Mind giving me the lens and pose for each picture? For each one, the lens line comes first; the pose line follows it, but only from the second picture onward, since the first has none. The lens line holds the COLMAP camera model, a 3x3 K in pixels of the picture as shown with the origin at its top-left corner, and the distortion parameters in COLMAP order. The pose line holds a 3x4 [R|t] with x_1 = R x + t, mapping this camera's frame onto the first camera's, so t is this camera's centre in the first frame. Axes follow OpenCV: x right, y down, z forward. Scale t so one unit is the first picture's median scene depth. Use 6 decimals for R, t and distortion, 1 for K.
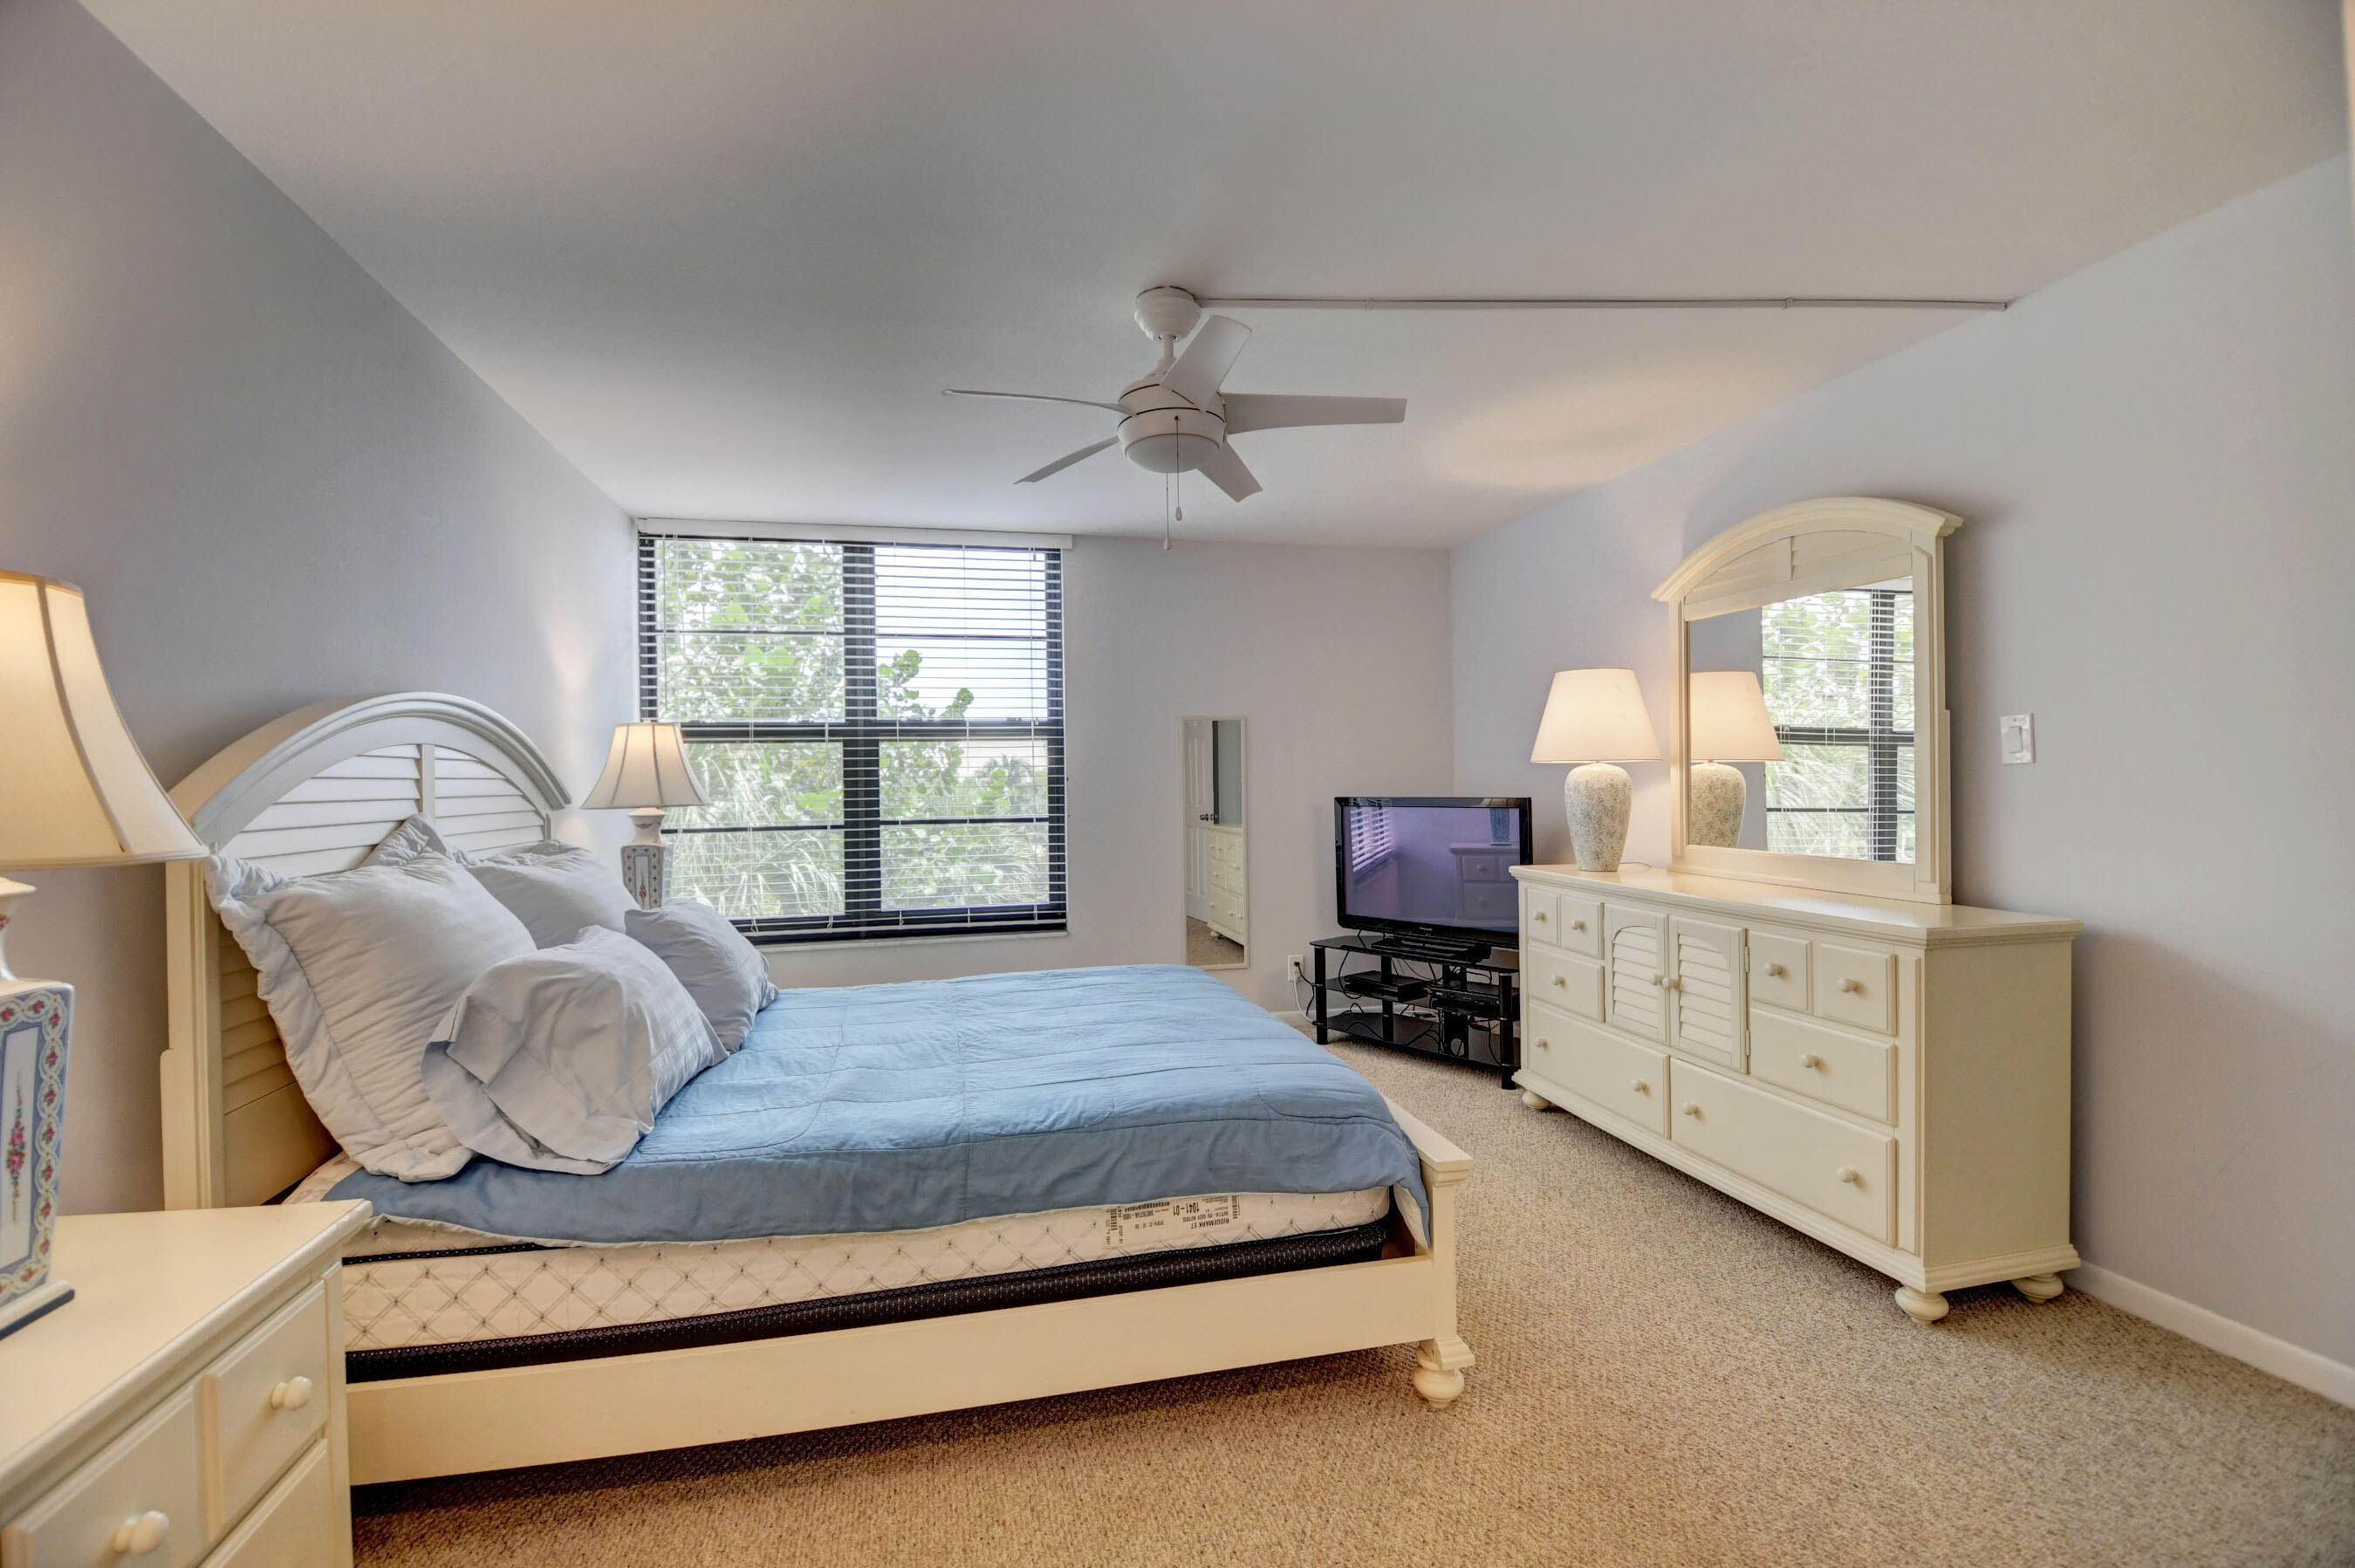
lens RADIAL K [[1039.3, 0, 1167.9], [0, 1039.3, 774.6], [0, 0, 1]] dist [0.034622, -0.041545]
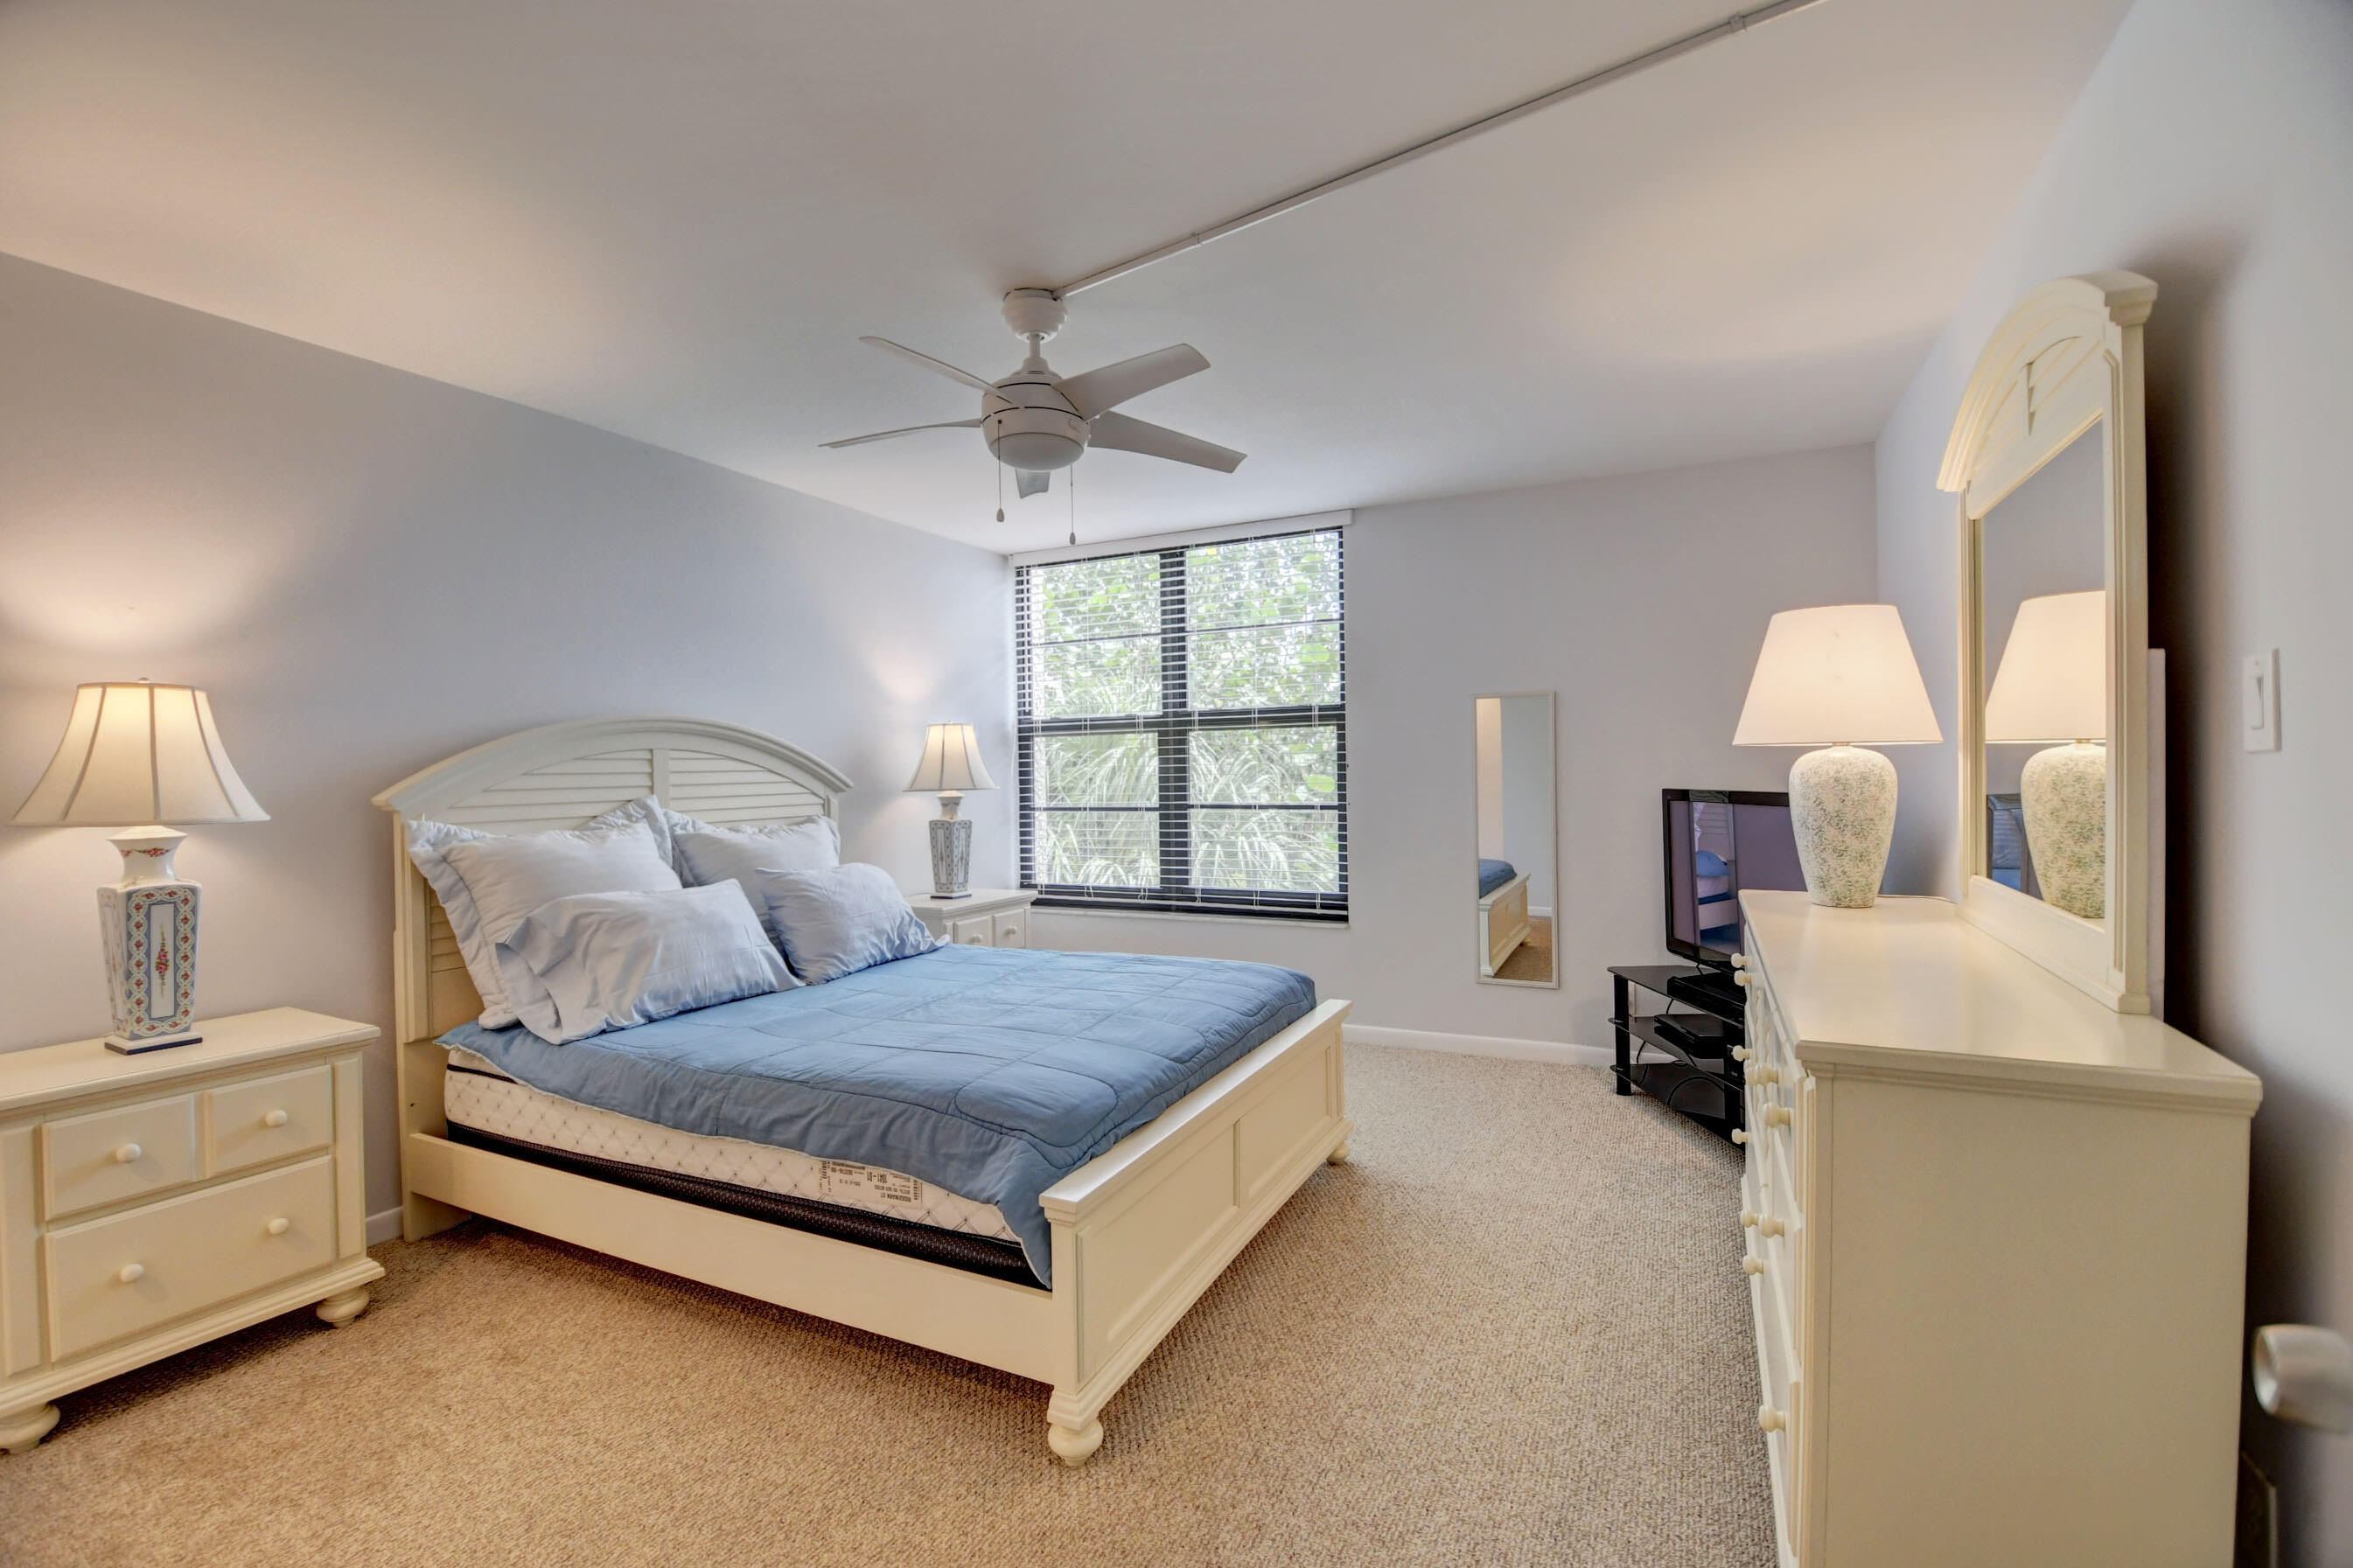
lens RADIAL K [[1038.3, 0, 1166.9], [0, 1038.3, 774.6], [0, 0, 1]] dist [0.034622, -0.041545]
pose [[0.770292, 0.005666, -0.637666, 0.501524], [0.008032, 0.999795, 0.018587, -0.008807], [0.637640, -0.019439, 0.770089, 0.199995]]
